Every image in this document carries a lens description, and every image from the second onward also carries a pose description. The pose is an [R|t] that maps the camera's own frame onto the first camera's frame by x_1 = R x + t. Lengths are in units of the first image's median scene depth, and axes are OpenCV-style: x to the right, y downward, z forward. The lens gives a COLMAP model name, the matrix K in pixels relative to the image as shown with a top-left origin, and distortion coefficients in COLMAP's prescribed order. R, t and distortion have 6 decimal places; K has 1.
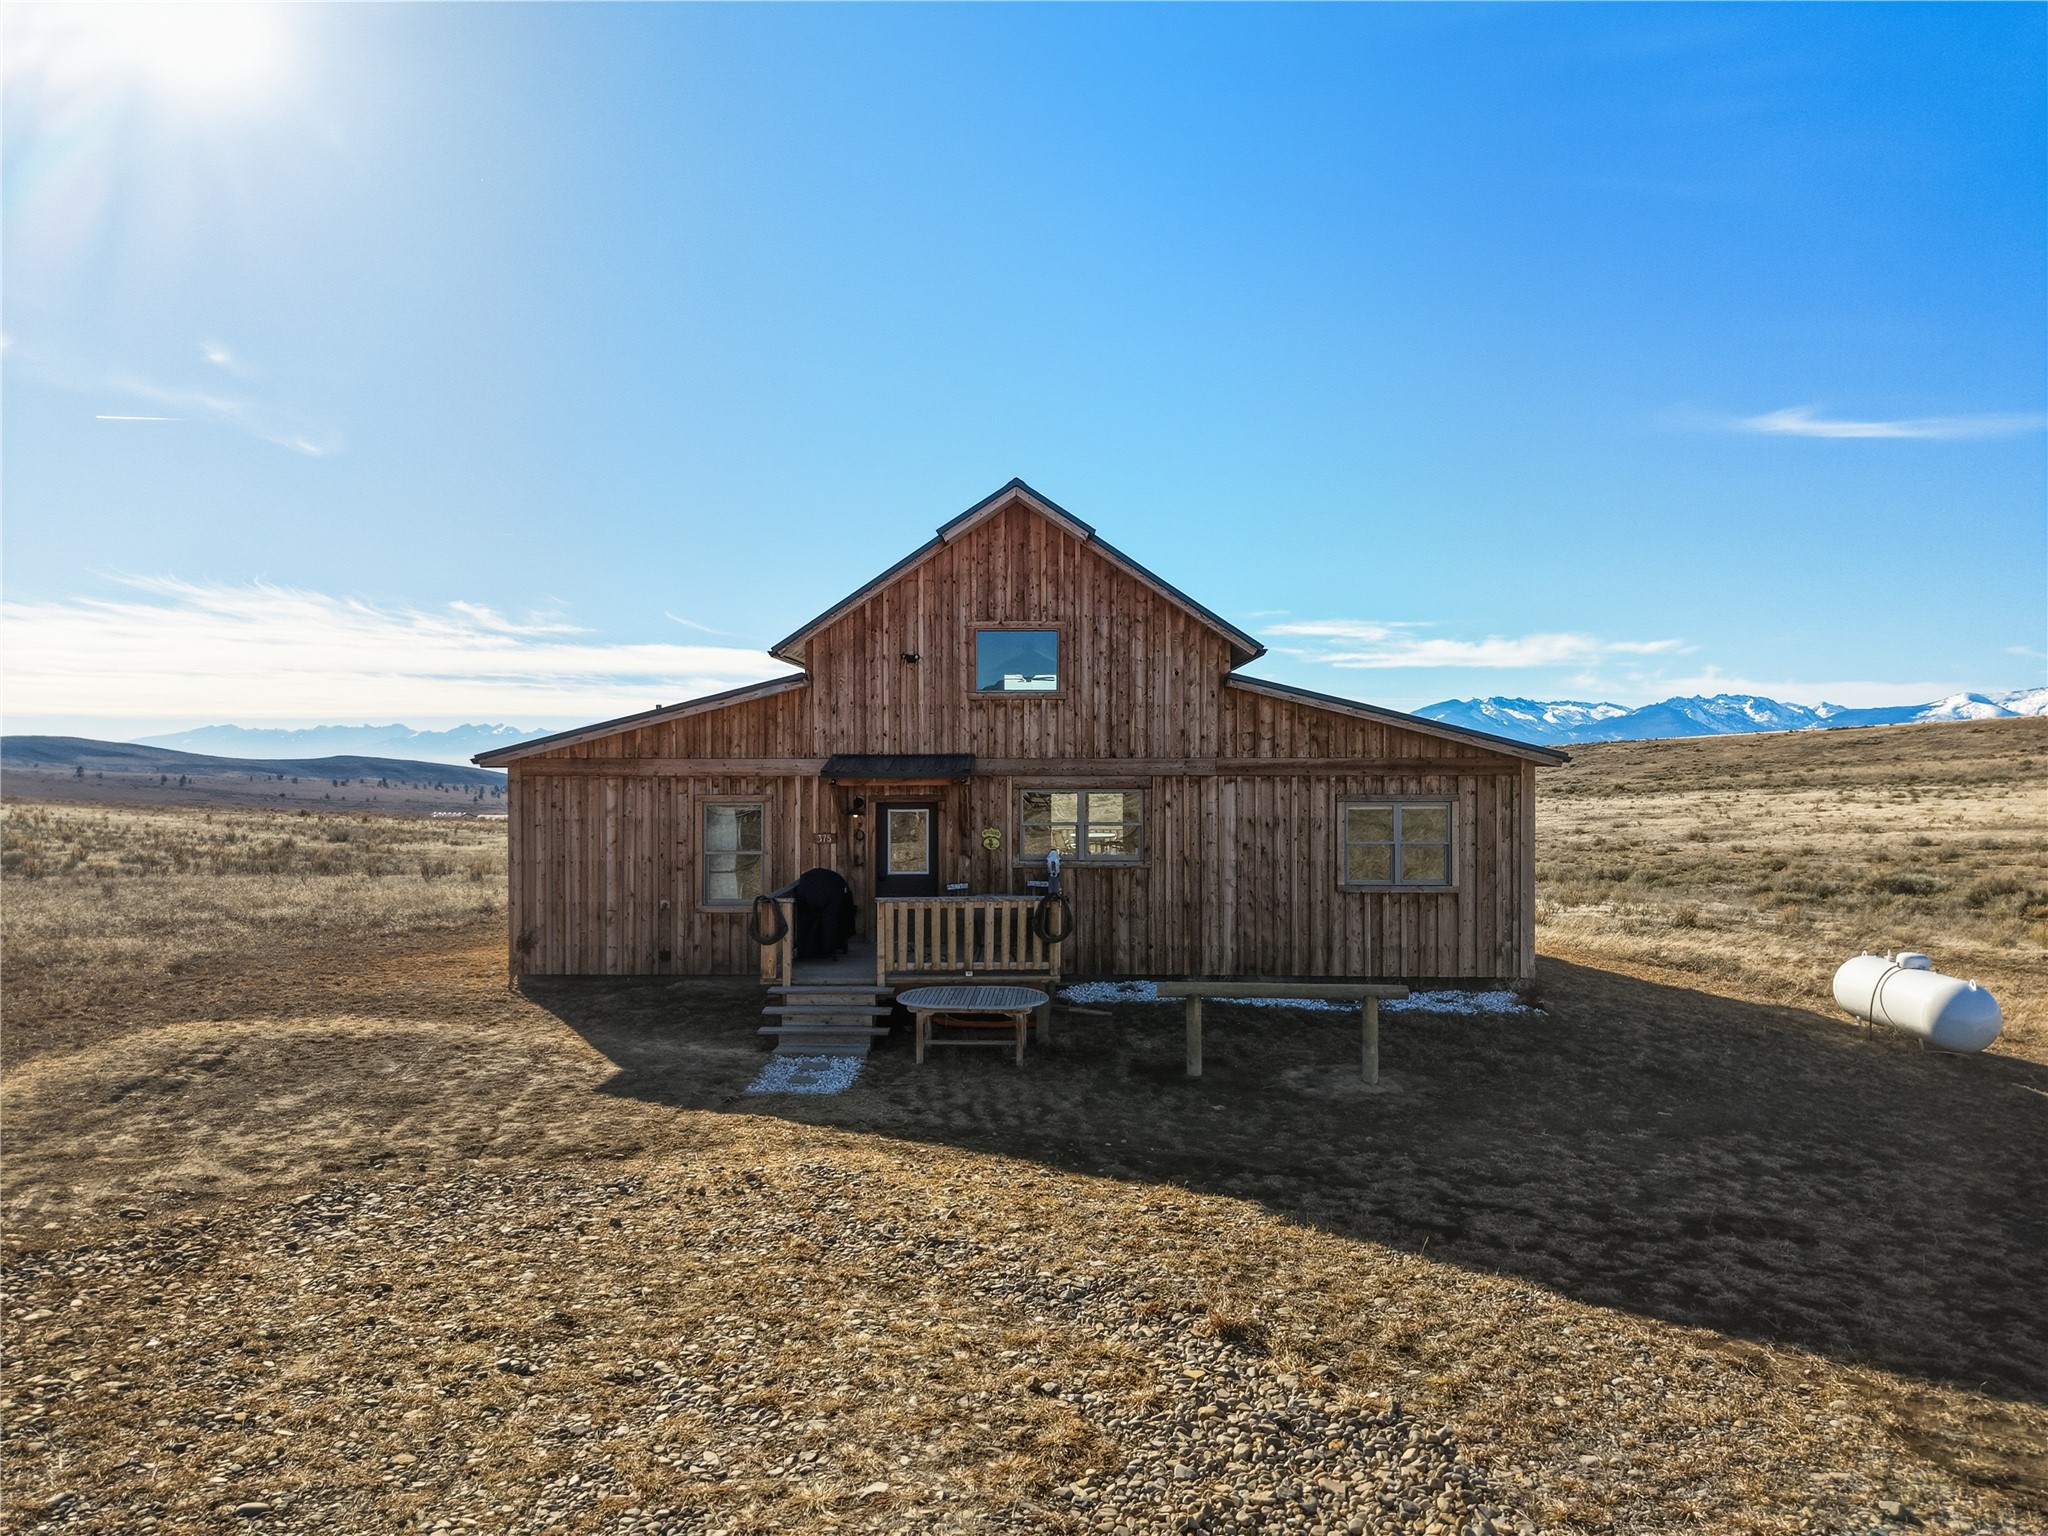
lens RADIAL K [[1373.7, 0, 1023.4], [0, 1373.7, 766.7], [0, 0, 1]] dist [0.107160, -0.210294]
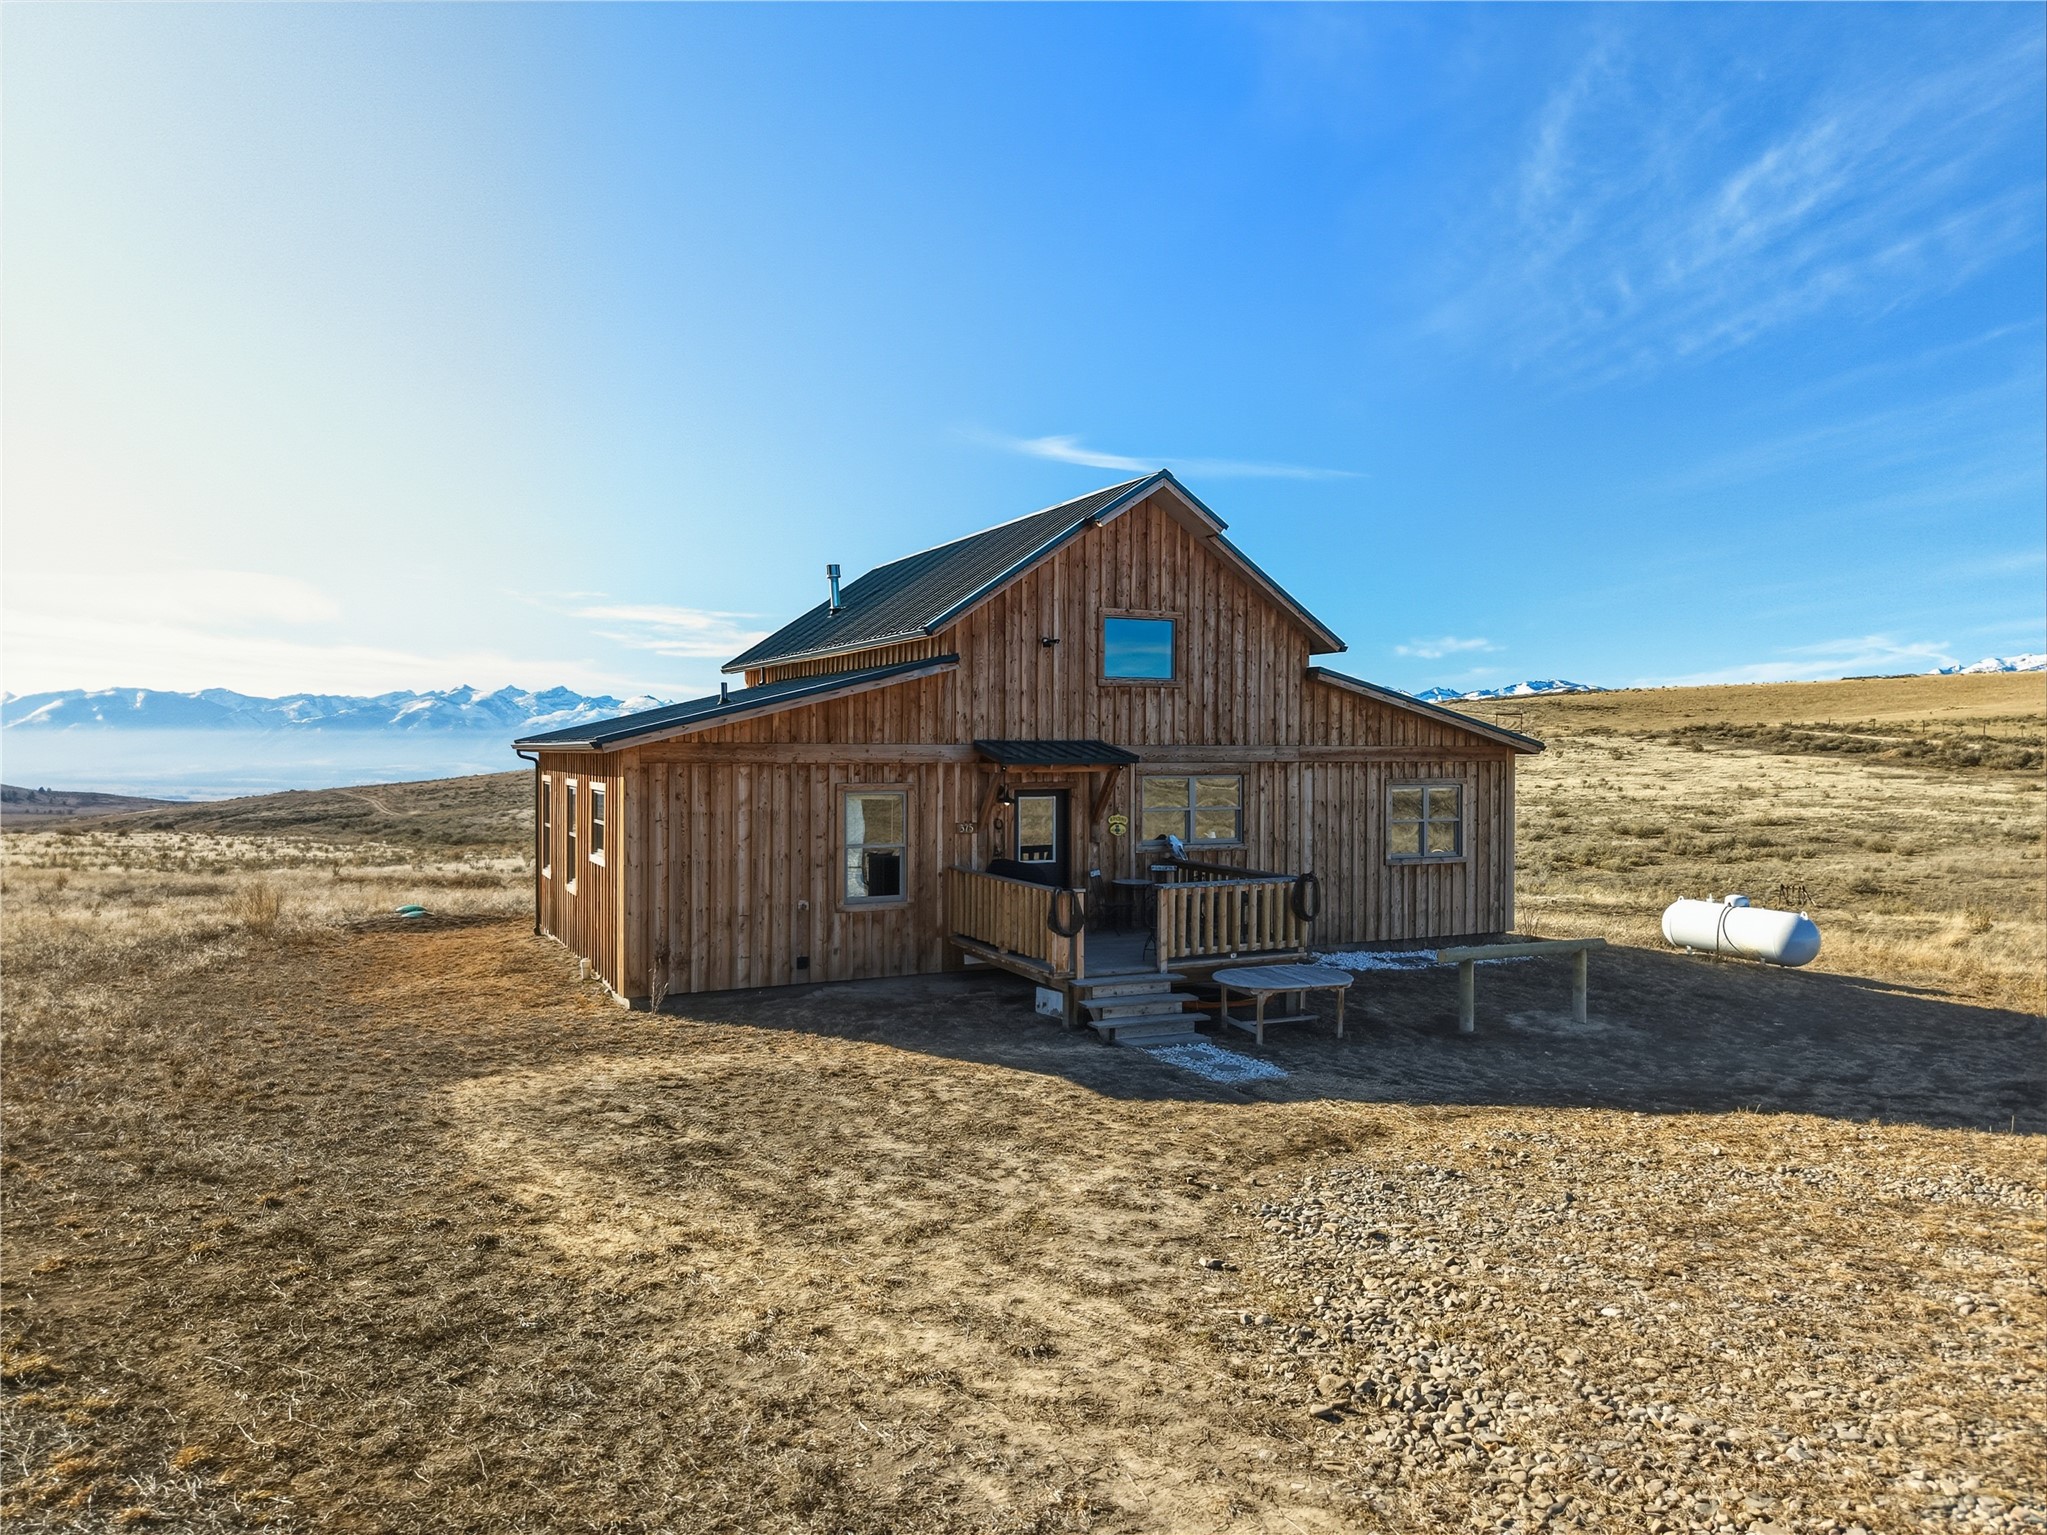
lens RADIAL K [[1386.2, 0, 1036.0], [0, 1386.2, 771.4], [0, 0, 1]] dist [0.005520, -0.004635]
pose [[0.883294, -0.004590, 0.468798, -0.552604], [-0.000628, 0.999940, 0.010975, 0.002117], [-0.468820, -0.009988, 0.883237, 0.134366]]
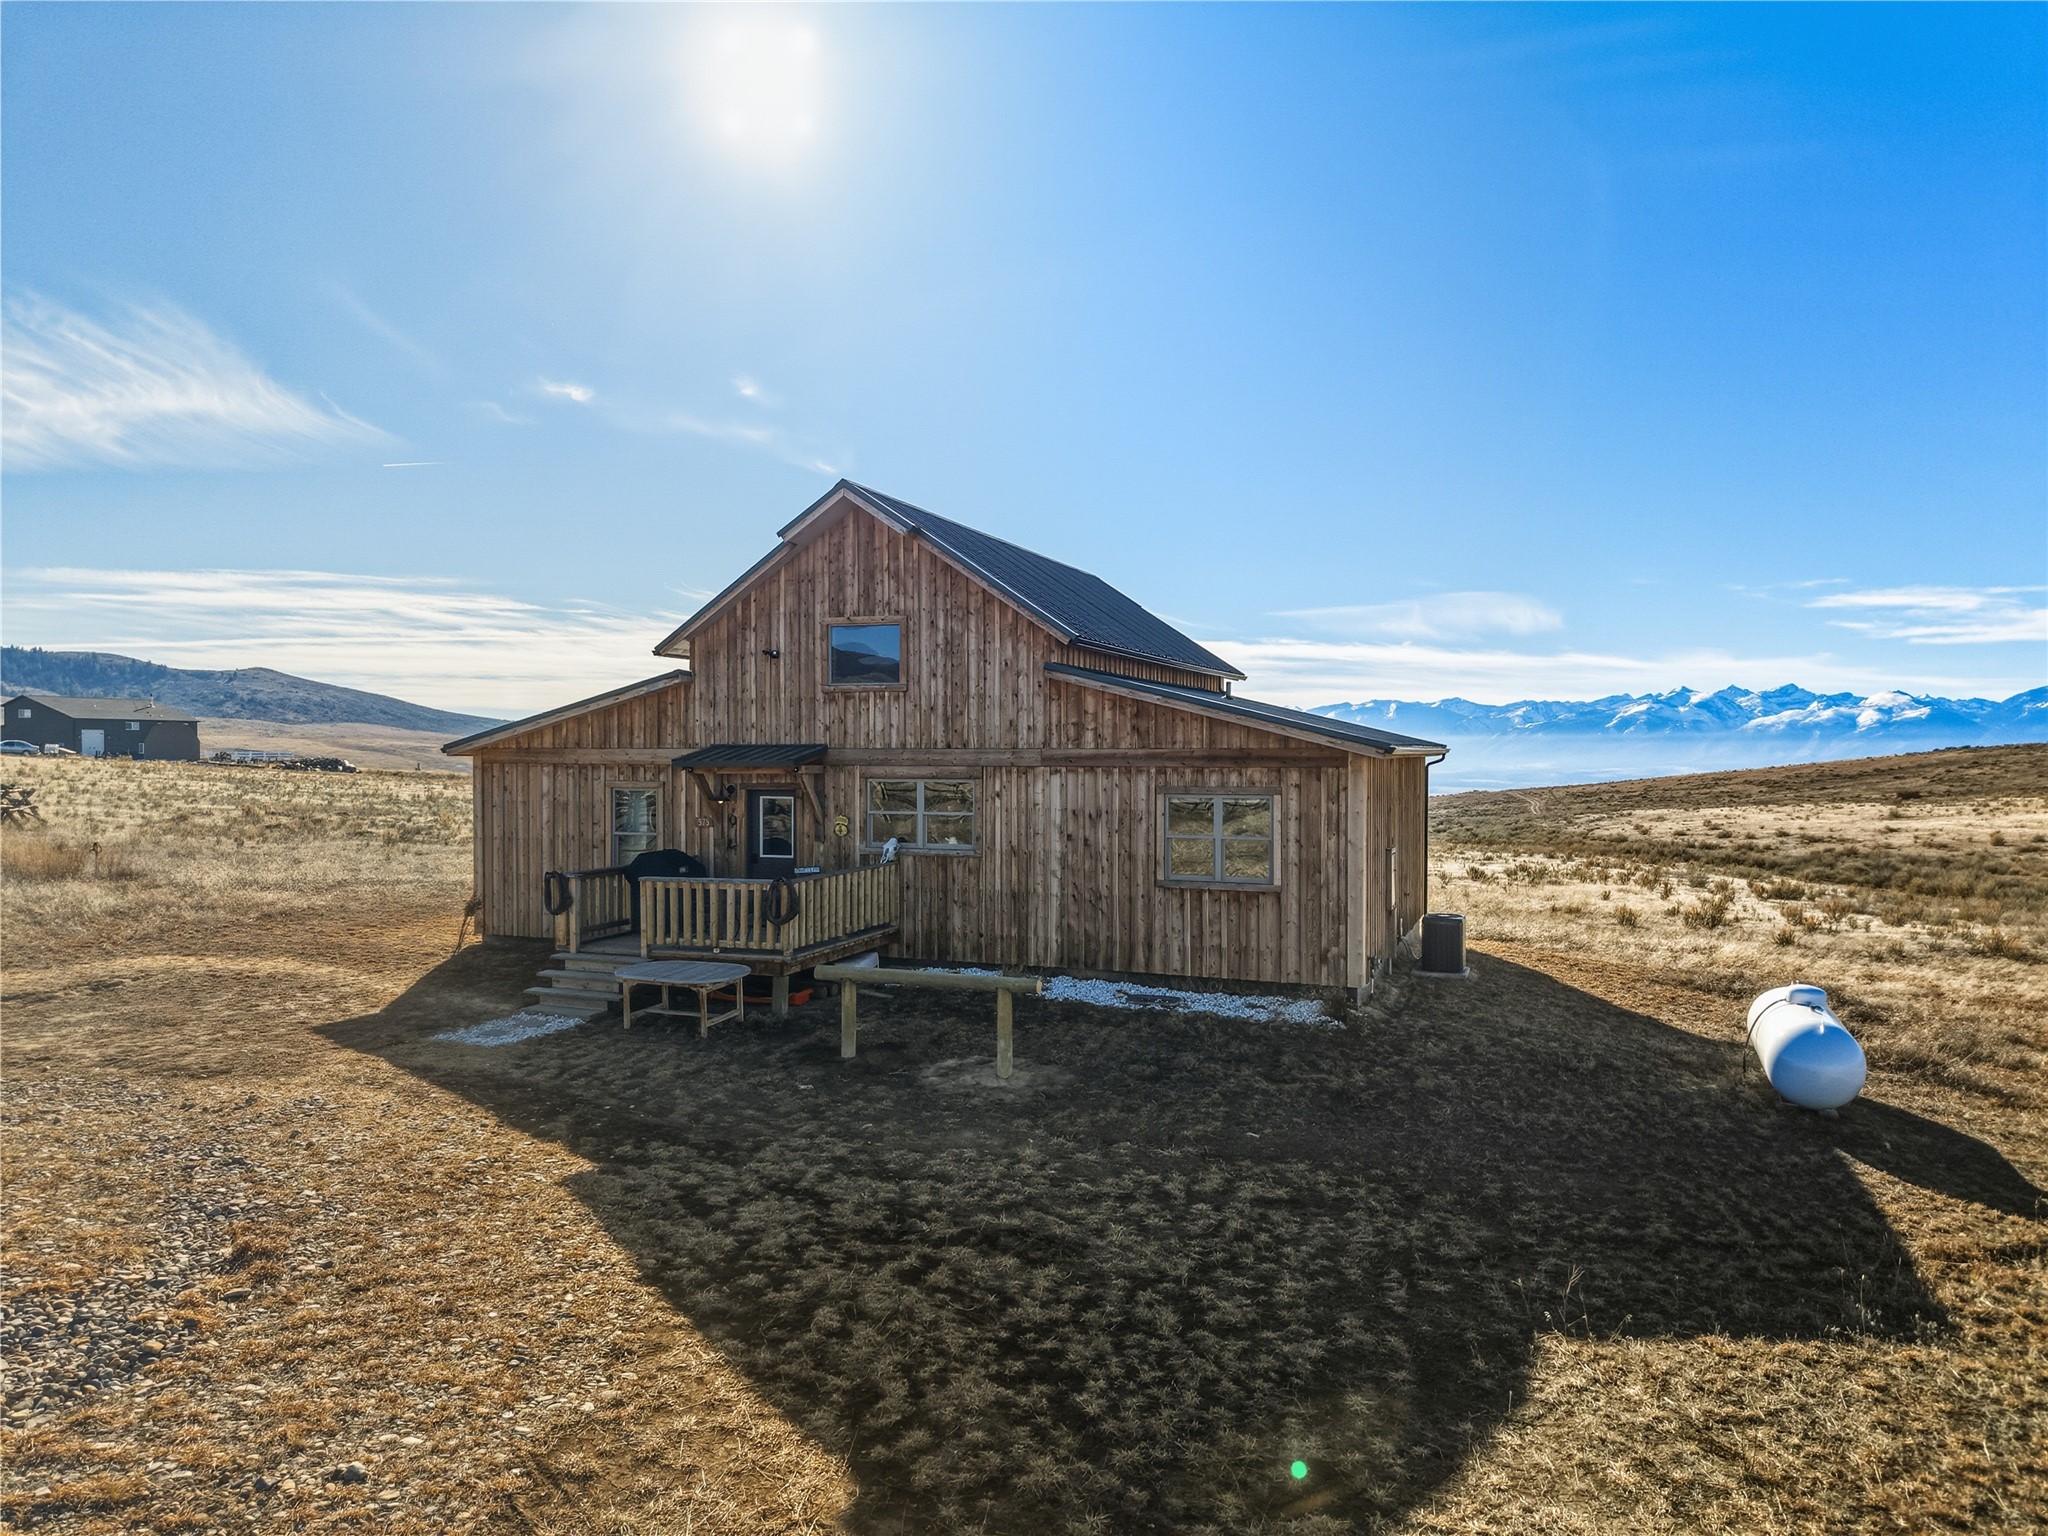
lens RADIAL K [[1380.1, 0, 1024.0], [0, 1380.1, 761.8], [0, 0, 1]] dist [0.052981, -0.062854]
pose [[0.940891, 0.004272, -0.338682, 0.464449], [-0.003315, 0.999989, 0.003405, 0.000011], [0.338692, -0.002081, 0.940895, 0.059177]]
